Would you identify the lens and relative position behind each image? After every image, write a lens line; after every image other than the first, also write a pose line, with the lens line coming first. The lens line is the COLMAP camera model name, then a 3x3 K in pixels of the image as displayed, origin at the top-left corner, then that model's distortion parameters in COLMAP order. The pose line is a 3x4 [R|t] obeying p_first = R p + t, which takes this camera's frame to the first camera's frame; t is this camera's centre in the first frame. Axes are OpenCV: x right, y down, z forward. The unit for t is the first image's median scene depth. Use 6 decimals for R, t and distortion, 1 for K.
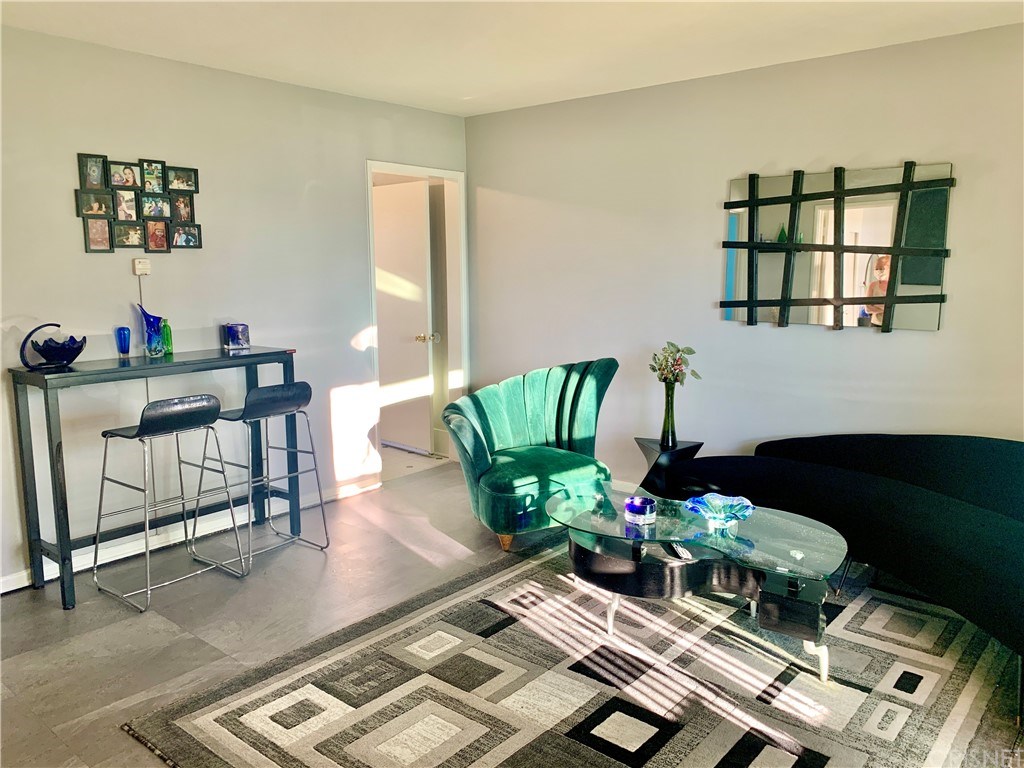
lens RADIAL K [[786.3, 0, 511.6], [0, 786.3, 382.6], [0, 0, 1]] dist [0.055278, -0.078281]
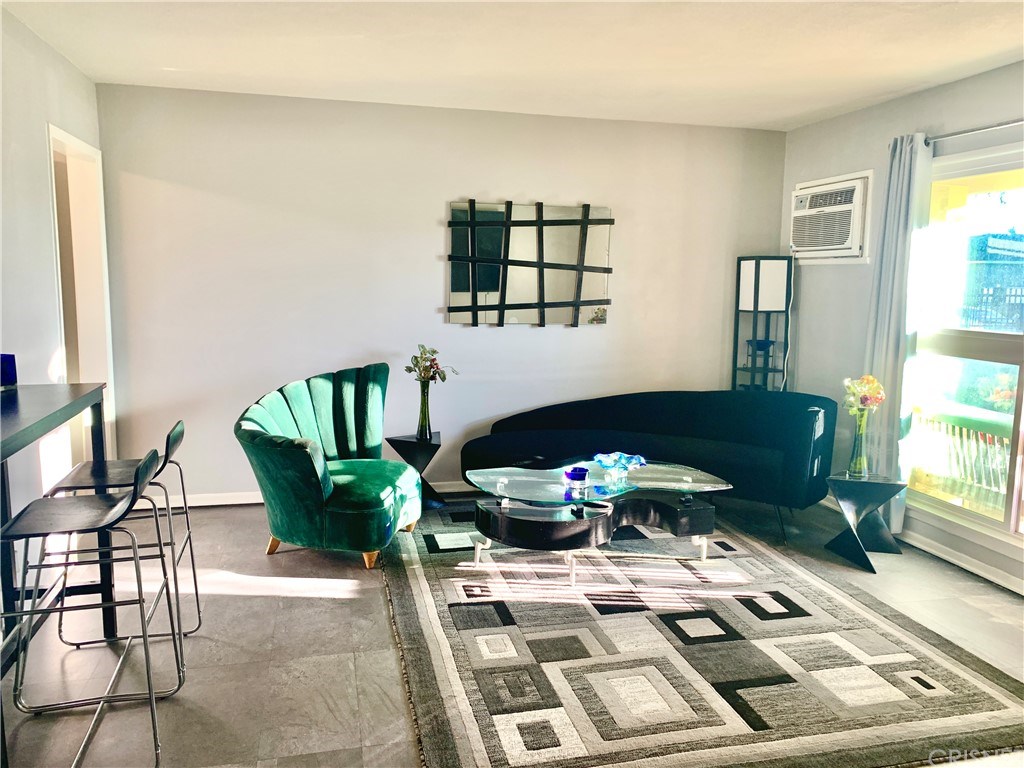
lens RADIAL K [[786.3, 0, 508.3], [0, 786.3, 380.3], [0, 0, 1]] dist [0.055278, -0.078281]
pose [[0.594374, -0.101381, 0.797773, -0.868081], [0.104171, 0.993370, 0.048625, -0.061510], [-0.797413, 0.054204, 0.600994, 0.345655]]
